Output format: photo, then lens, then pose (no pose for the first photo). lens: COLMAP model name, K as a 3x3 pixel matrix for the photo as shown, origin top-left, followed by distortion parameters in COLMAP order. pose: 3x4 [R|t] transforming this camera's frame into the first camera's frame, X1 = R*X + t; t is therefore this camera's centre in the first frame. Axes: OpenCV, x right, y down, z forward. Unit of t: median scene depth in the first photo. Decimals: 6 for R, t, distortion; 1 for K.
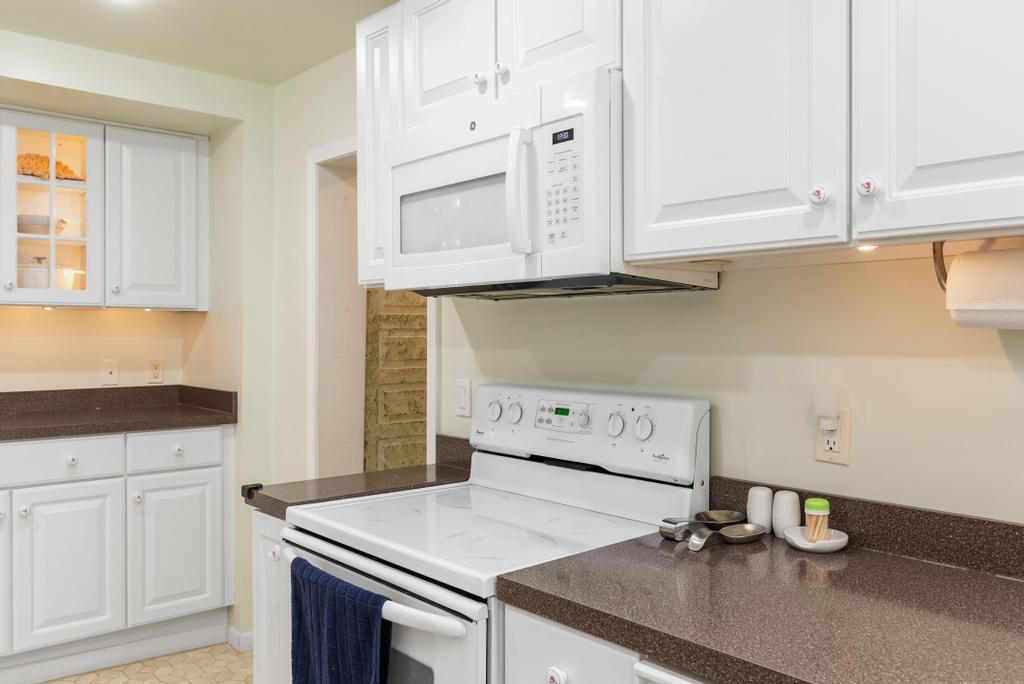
lens RADIAL K [[828.2, 0, 512.0], [0, 828.2, 342.0], [0, 0, 1]] dist [-0.007969, -0.004692]
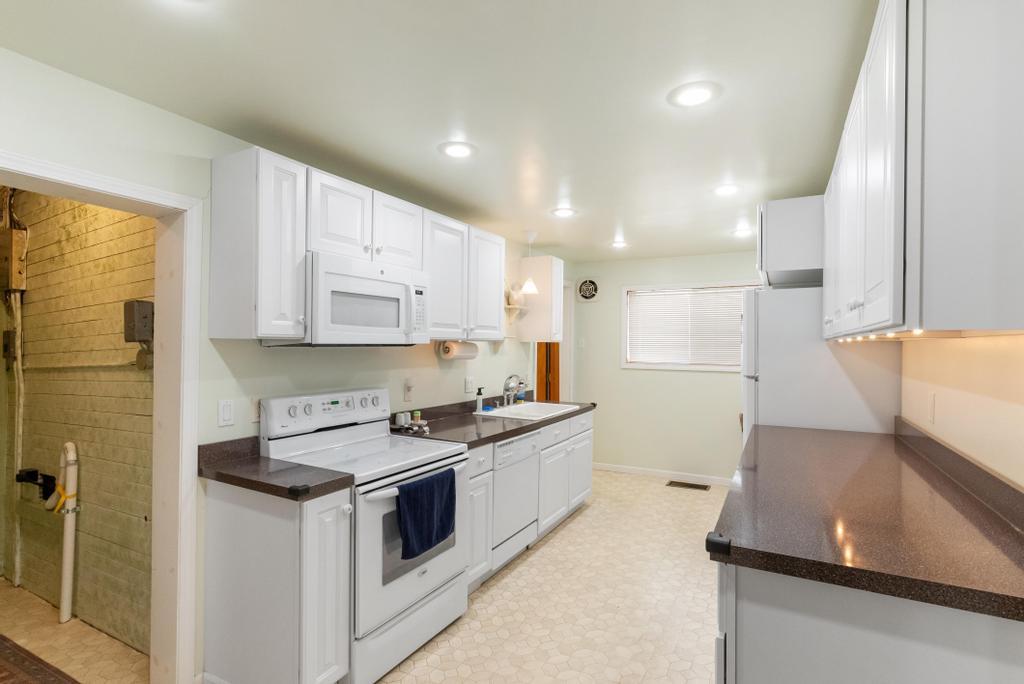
lens RADIAL K [[492.3, 0, 512.0], [0, 492.3, 342.0], [0, 0, 1]] dist [-0.000004, 0.000291]
pose [[-0.334895, 0.001291, 0.942255, -1.391949], [0.000079, 0.999999, -0.001342, -0.073785], [-0.942255, -0.000375, -0.334895, 1.111395]]
